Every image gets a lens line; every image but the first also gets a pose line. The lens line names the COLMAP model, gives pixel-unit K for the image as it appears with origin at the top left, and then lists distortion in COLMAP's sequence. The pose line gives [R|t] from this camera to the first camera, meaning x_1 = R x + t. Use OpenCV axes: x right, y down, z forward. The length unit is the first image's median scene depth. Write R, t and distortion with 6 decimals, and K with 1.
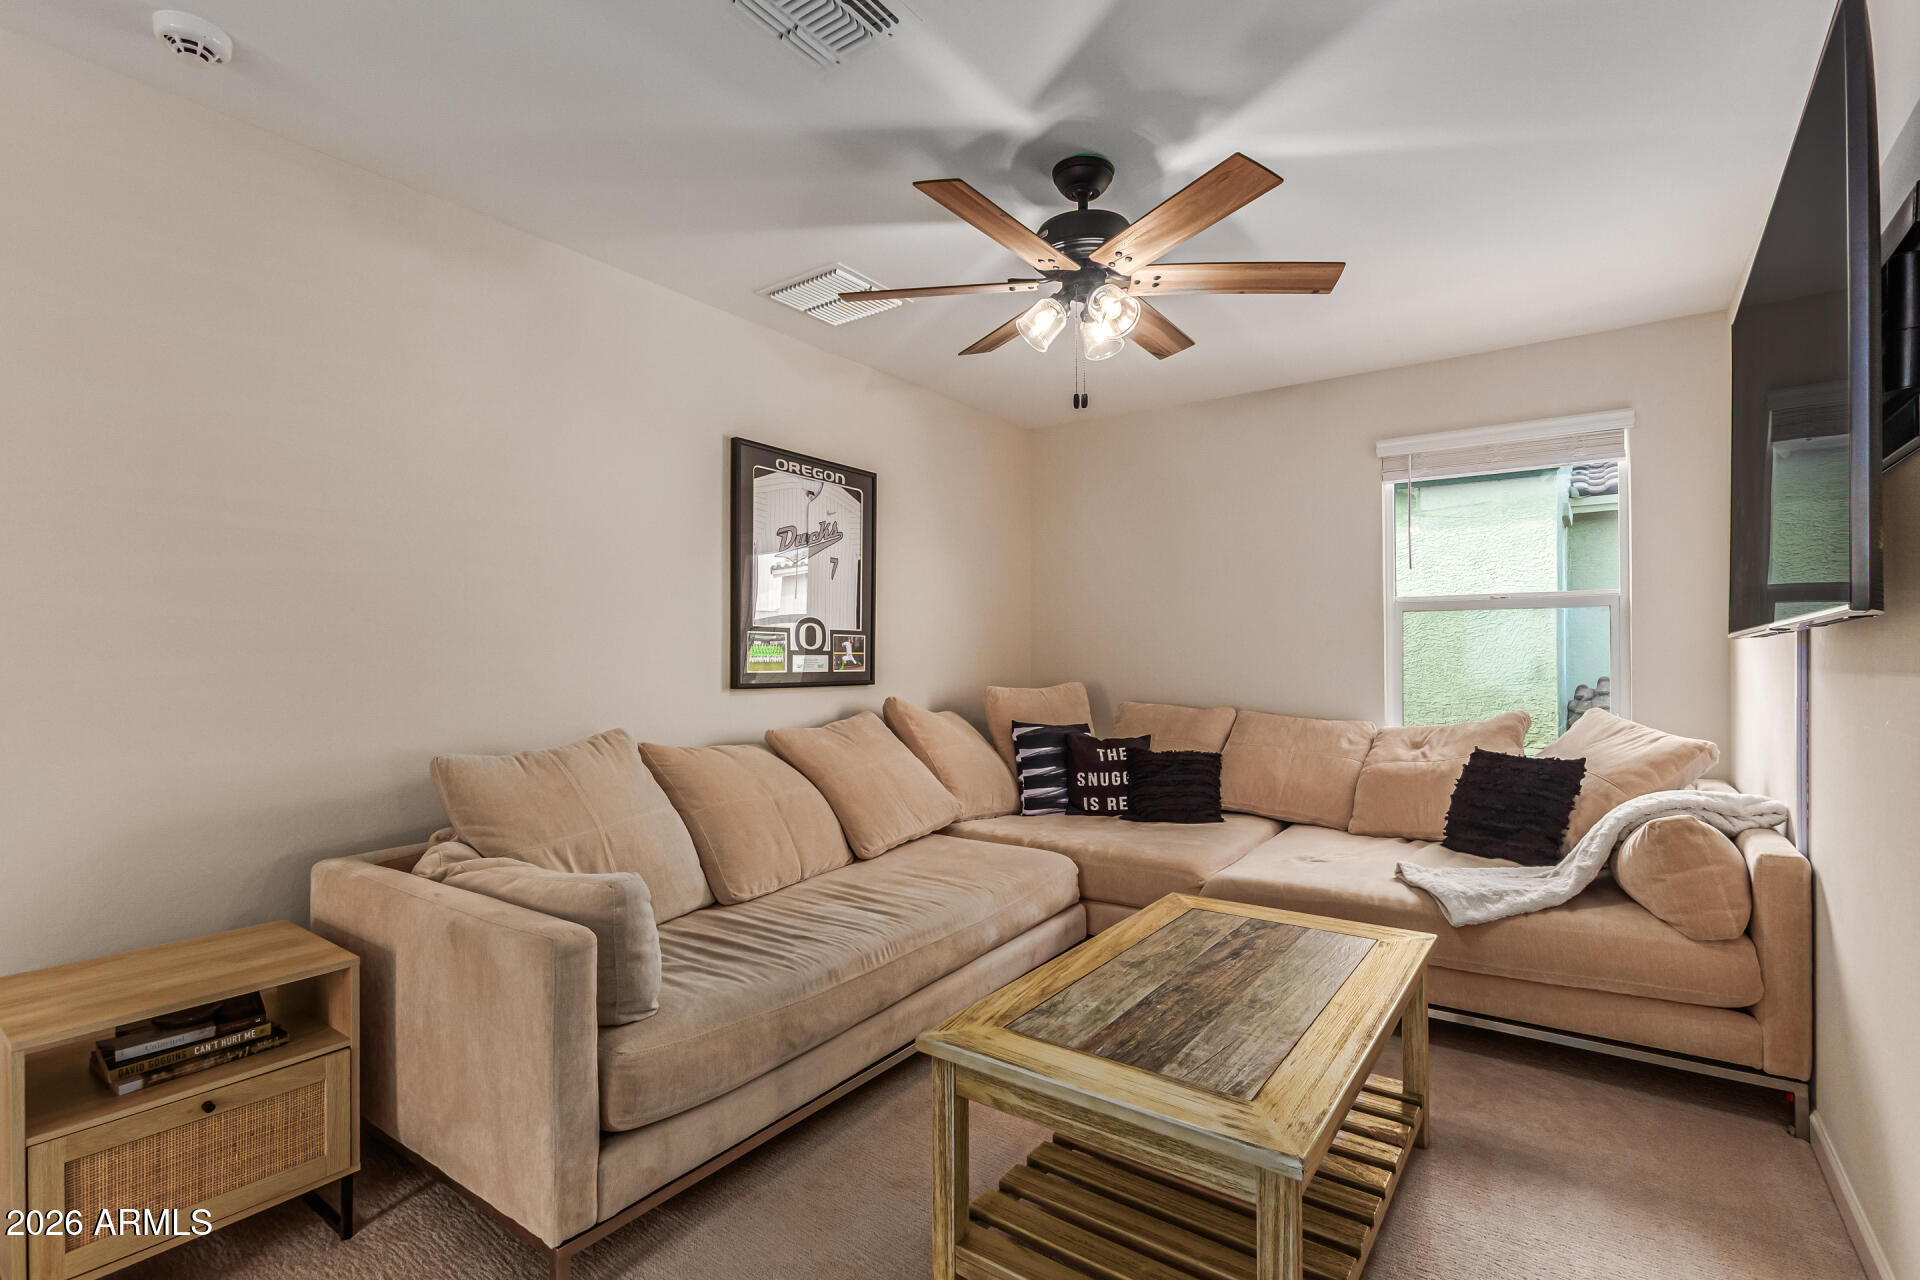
lens RADIAL K [[882.9, 0, 962.0], [0, 882.9, 644.8], [0, 0, 1]] dist [0.003775, -0.000329]
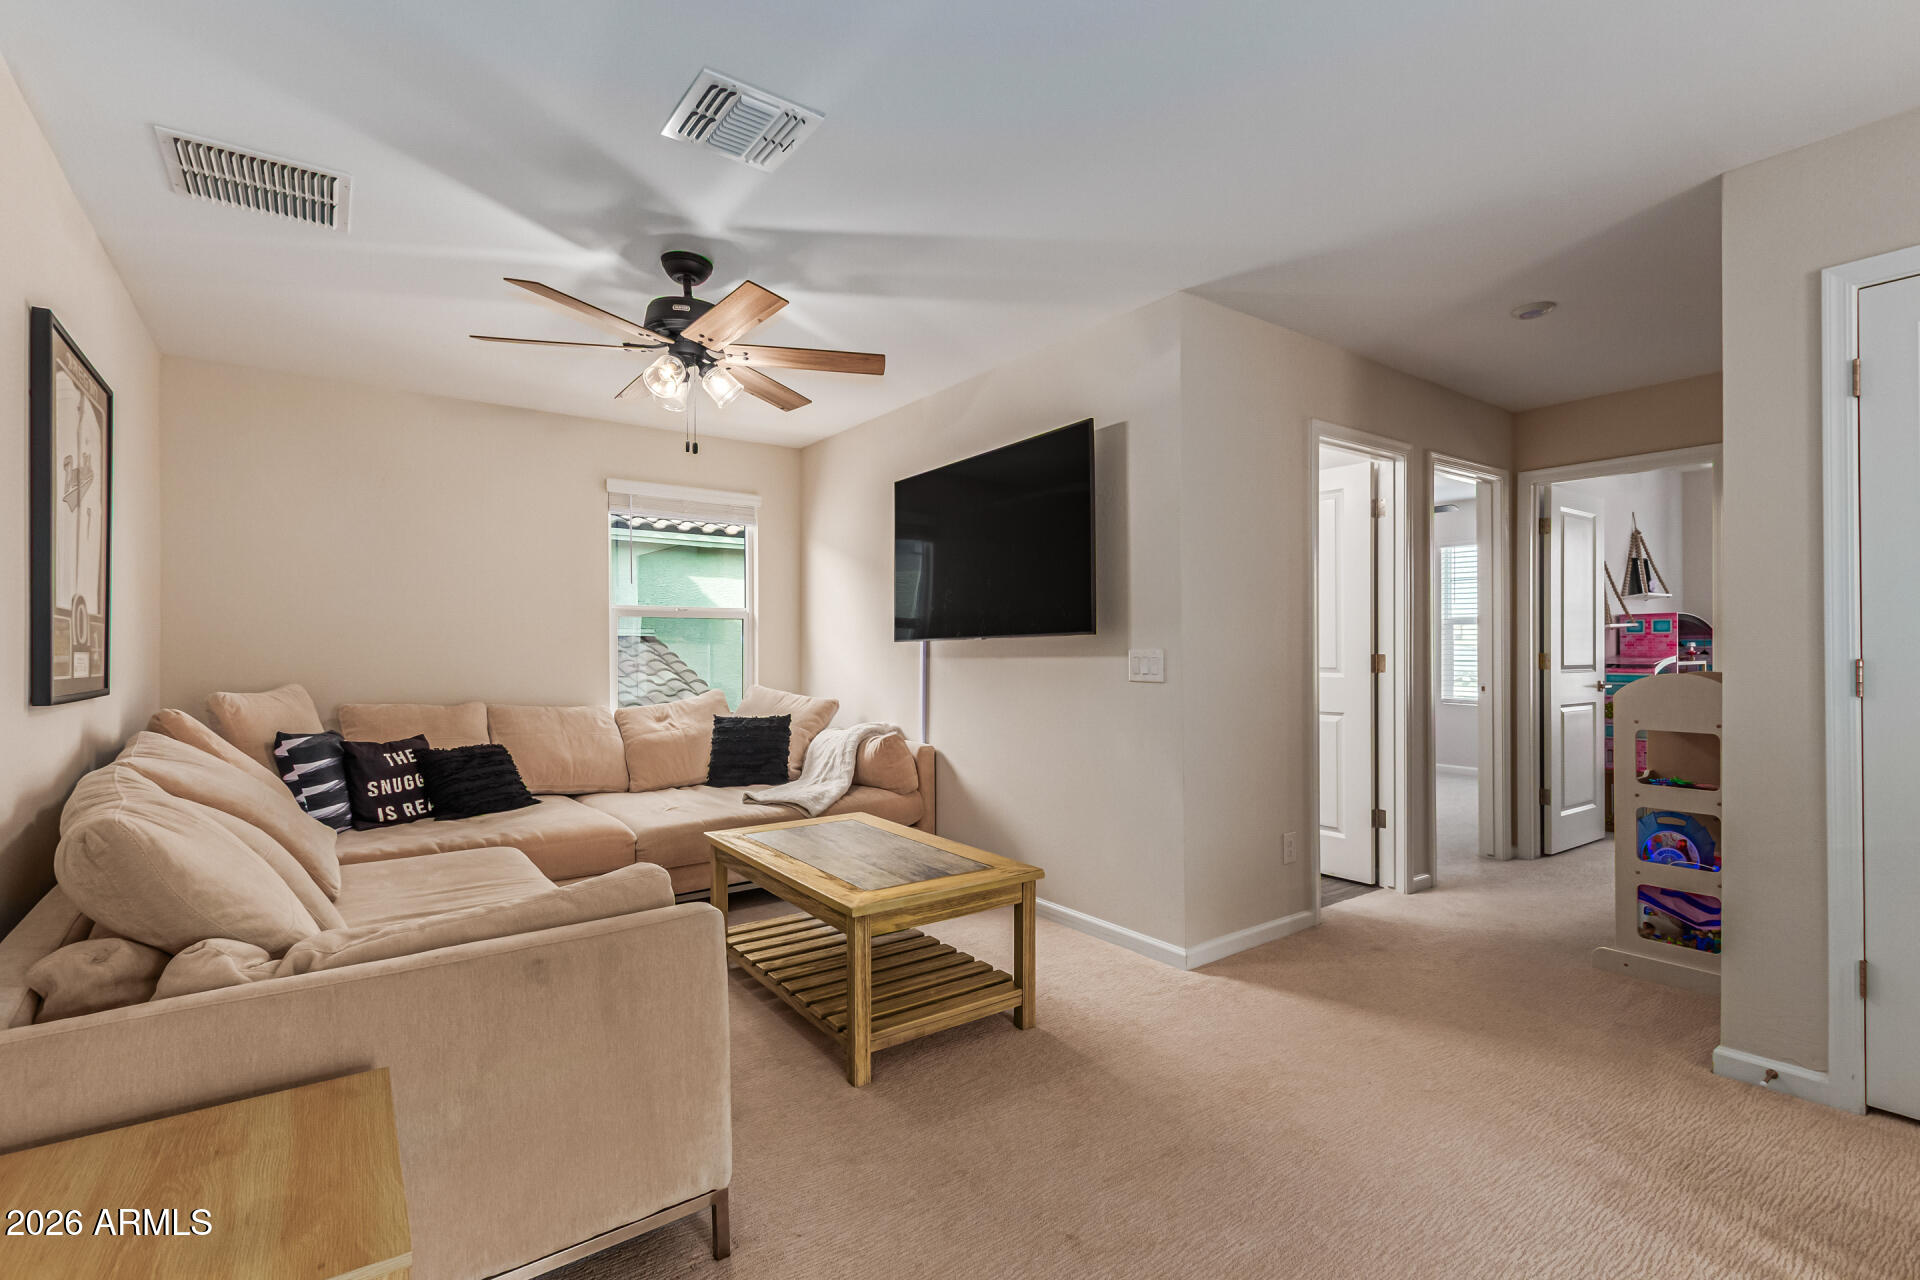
lens RADIAL K [[882.9, 0, 963.4], [0, 882.9, 645.1], [0, 0, 1]] dist [0.003775, -0.000329]
pose [[0.307541, 0.004688, 0.951523, -0.549339], [-0.008474, 0.999962, -0.002188, 0.001175], [-0.951497, -0.007391, 0.307569, 0.145316]]
